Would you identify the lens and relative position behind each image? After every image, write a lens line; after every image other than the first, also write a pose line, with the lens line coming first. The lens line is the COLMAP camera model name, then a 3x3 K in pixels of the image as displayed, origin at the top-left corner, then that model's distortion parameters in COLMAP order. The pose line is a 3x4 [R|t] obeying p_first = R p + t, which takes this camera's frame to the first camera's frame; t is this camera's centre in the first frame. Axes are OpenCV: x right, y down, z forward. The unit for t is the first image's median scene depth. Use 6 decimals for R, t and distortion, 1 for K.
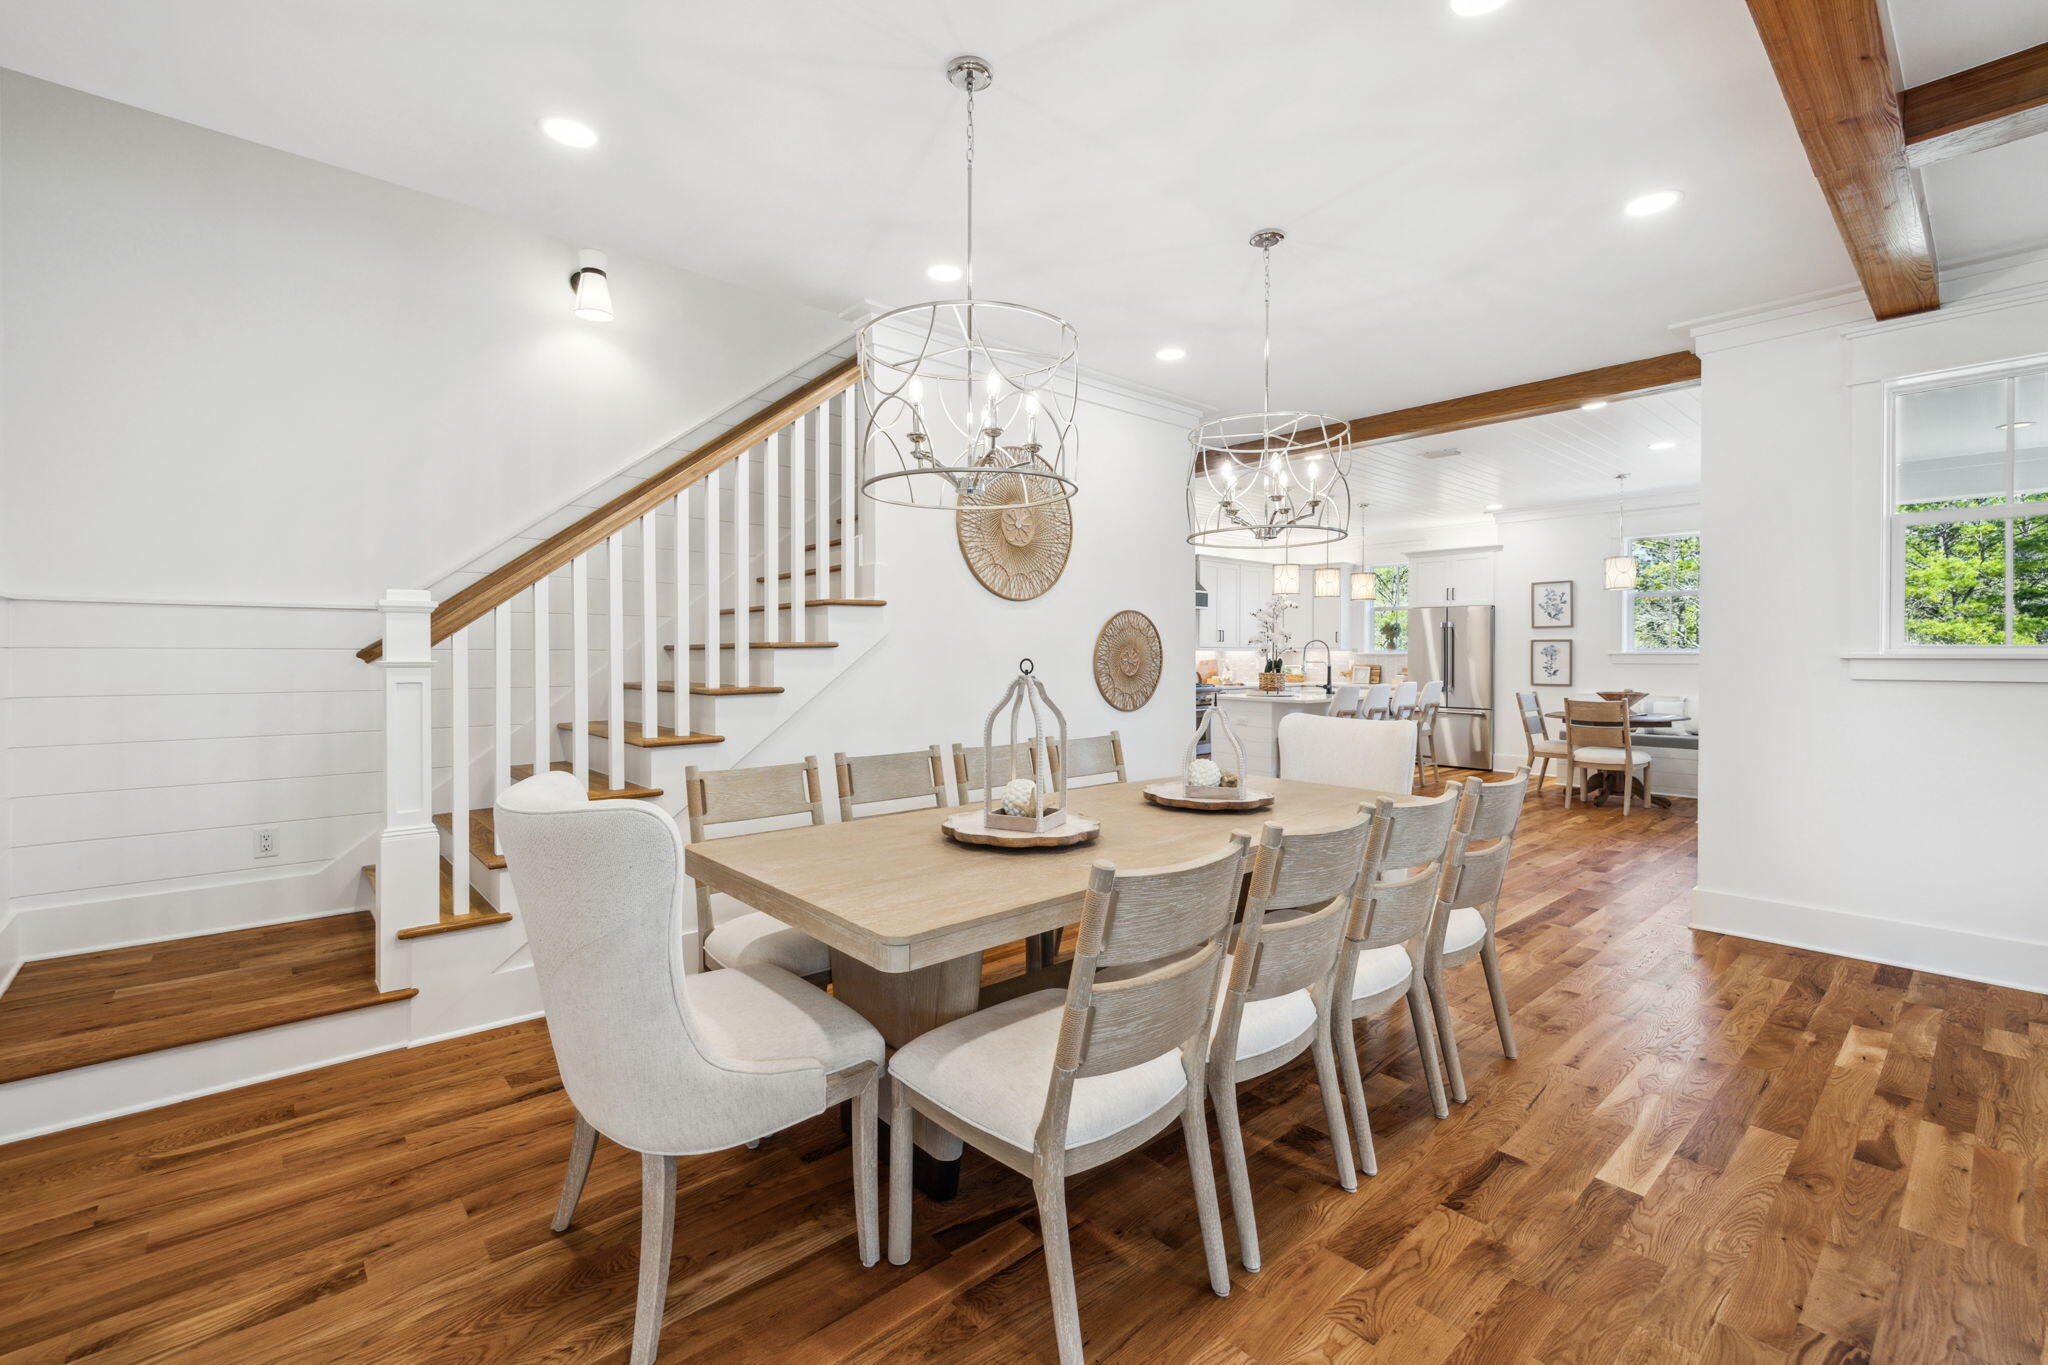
lens RADIAL K [[880.5, 0, 1026.1], [0, 880.5, 668.5], [0, 0, 1]] dist [0.003362, 0.000961]
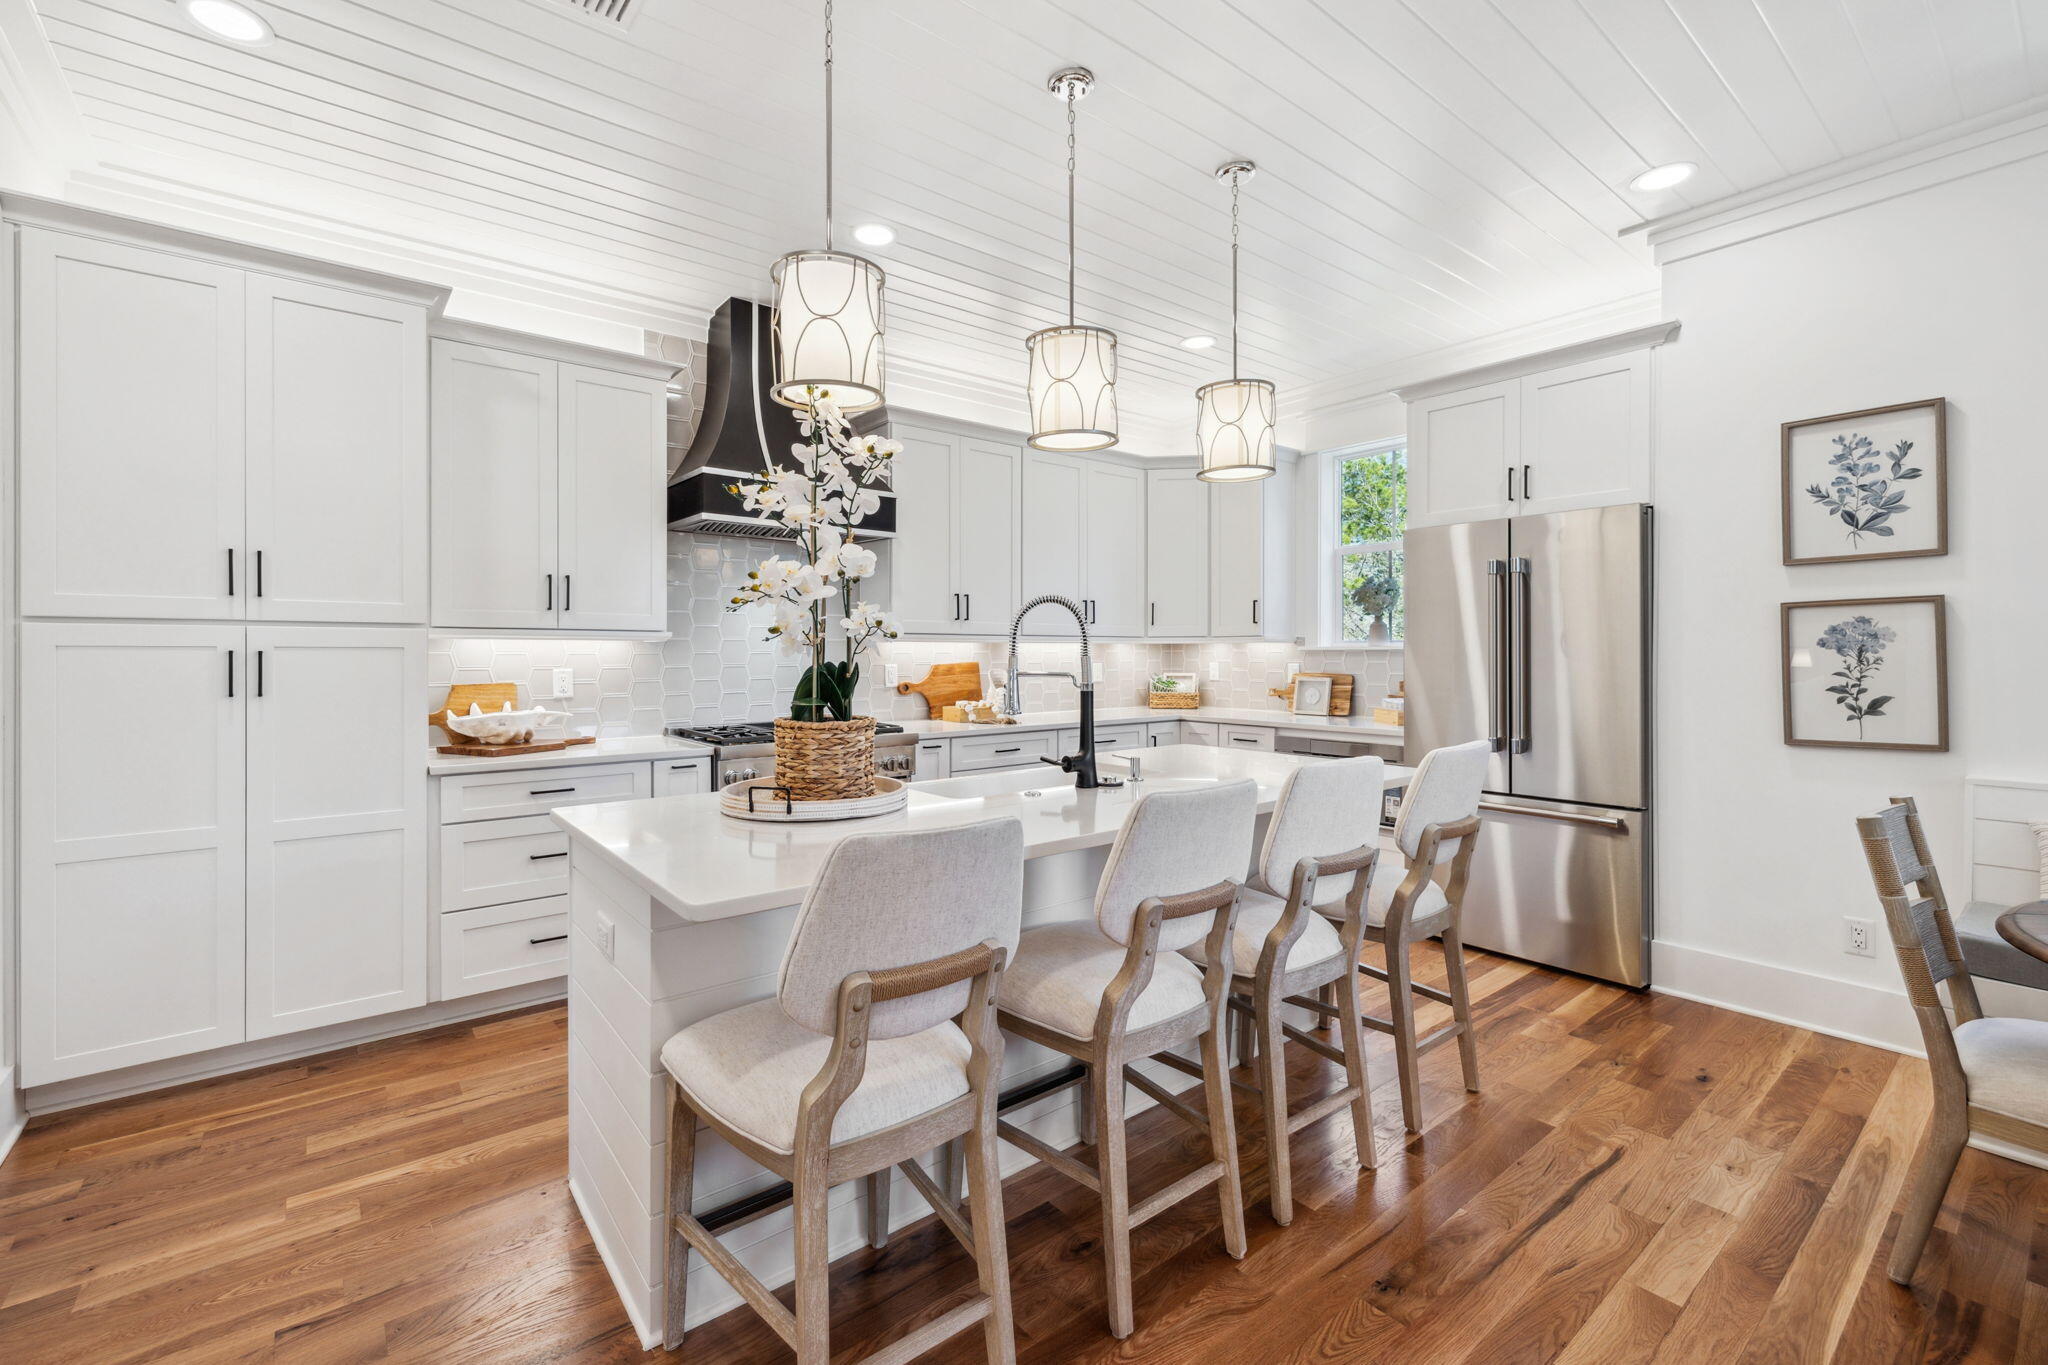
lens RADIAL K [[880.5, 0, 1013.8], [0, 880.5, 663.6], [0, 0, 1]] dist [0.003362, 0.000961]
pose [[0.997965, -0.002459, -0.063712, 0.315893], [0.002134, 0.999984, -0.005168, -0.009027], [0.063724, 0.005021, 0.997955, 0.664289]]
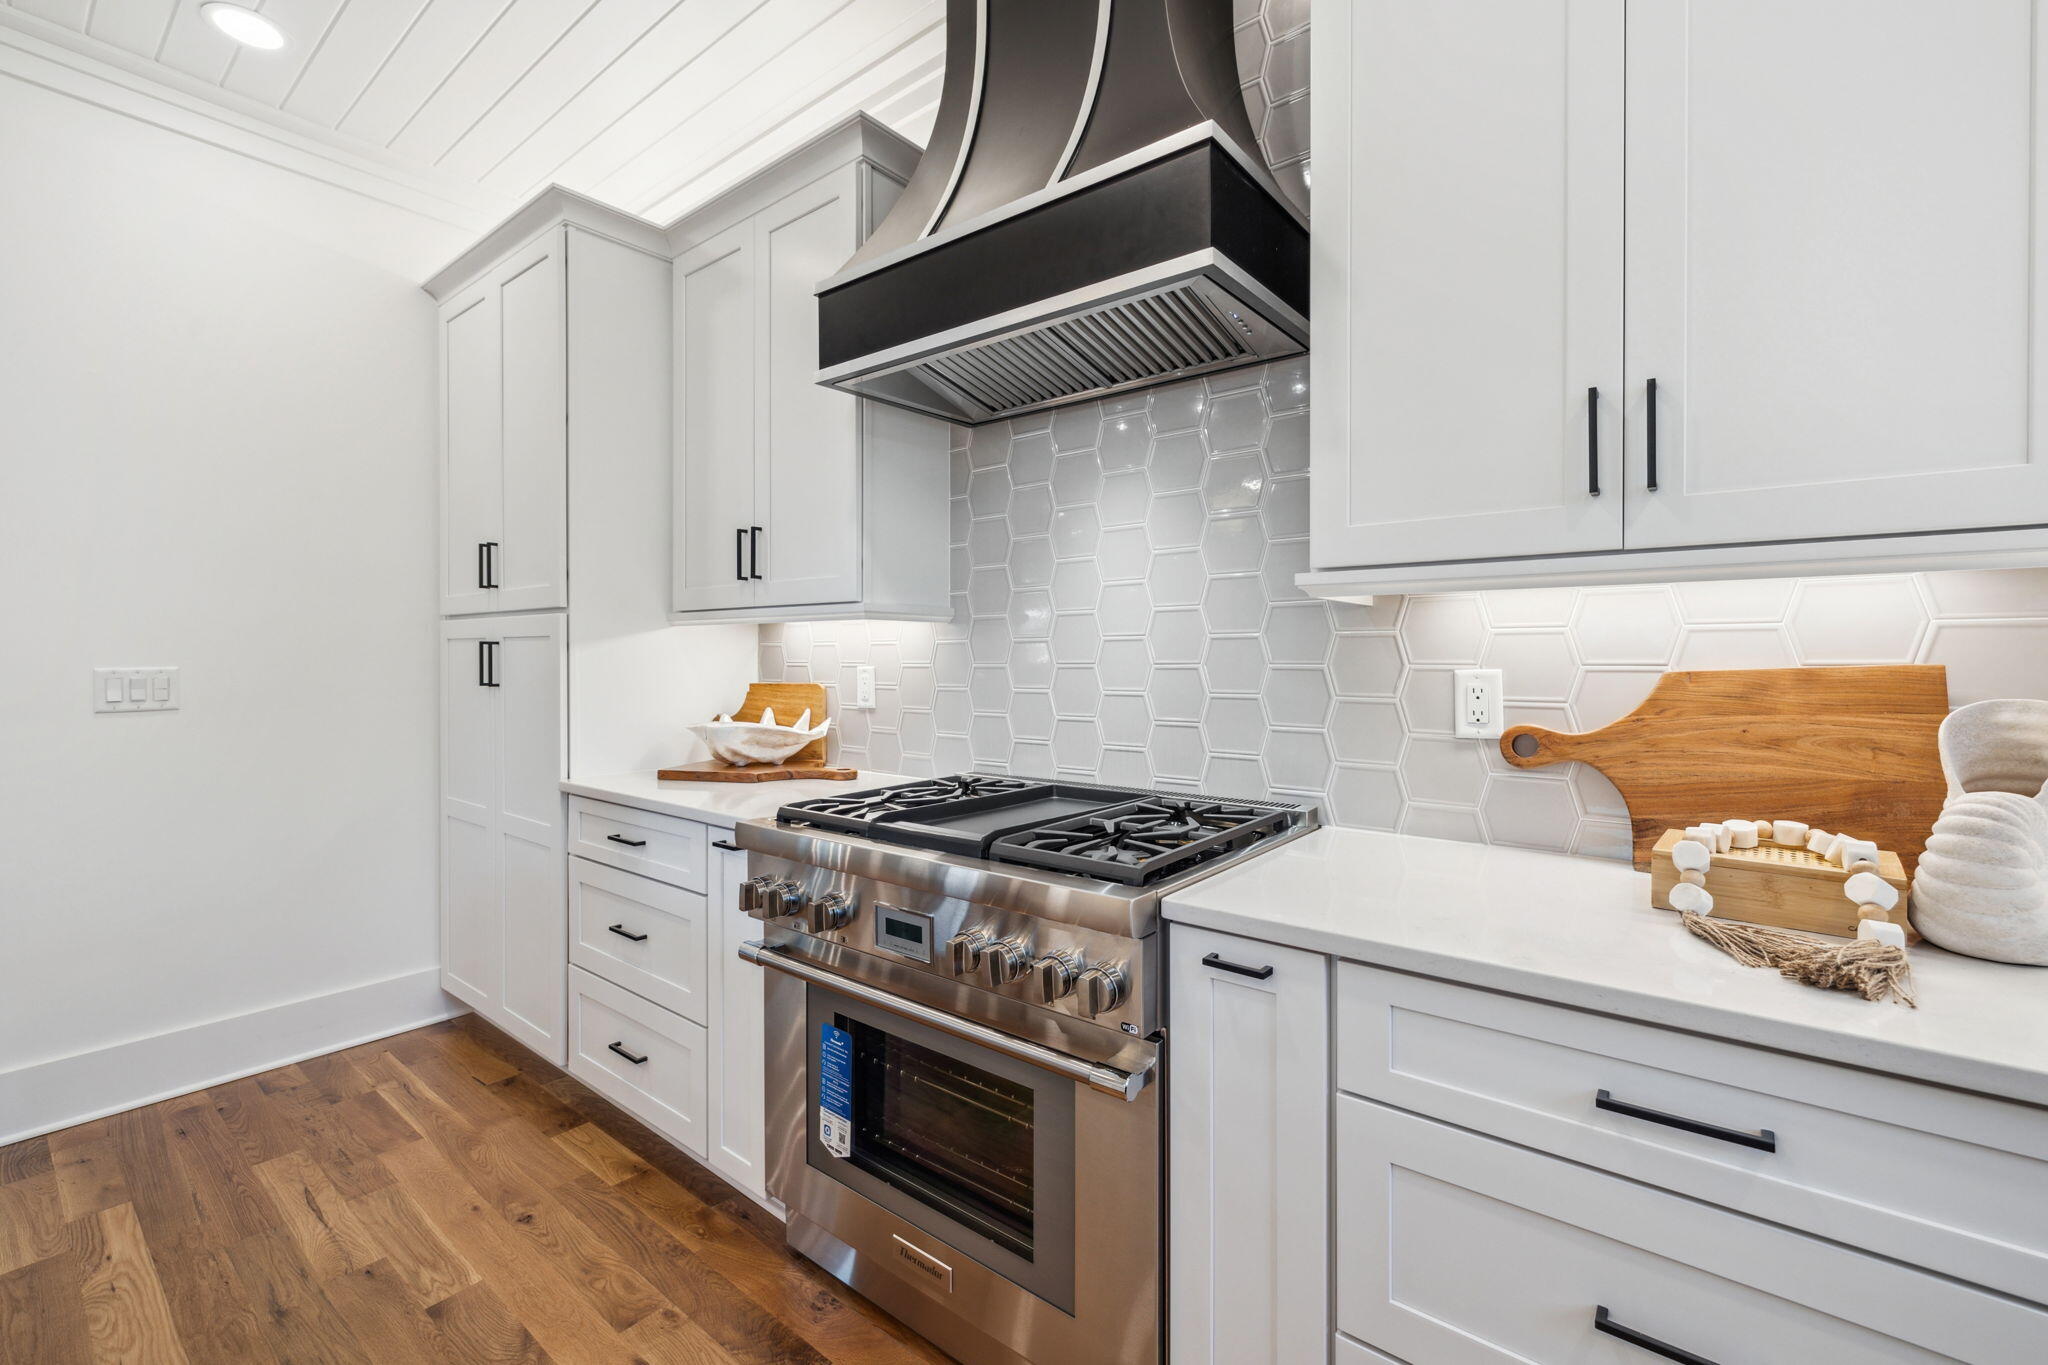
lens RADIAL K [[880.5, 0, 1019.1], [0, 880.5, 672.3], [0, 0, 1]] dist [0.003362, 0.000961]
pose [[0.142815, 0.014562, -0.989642, 0.338489], [-0.013416, 0.999828, 0.012776, -0.010186], [0.989659, 0.011453, 0.142986, 0.854419]]
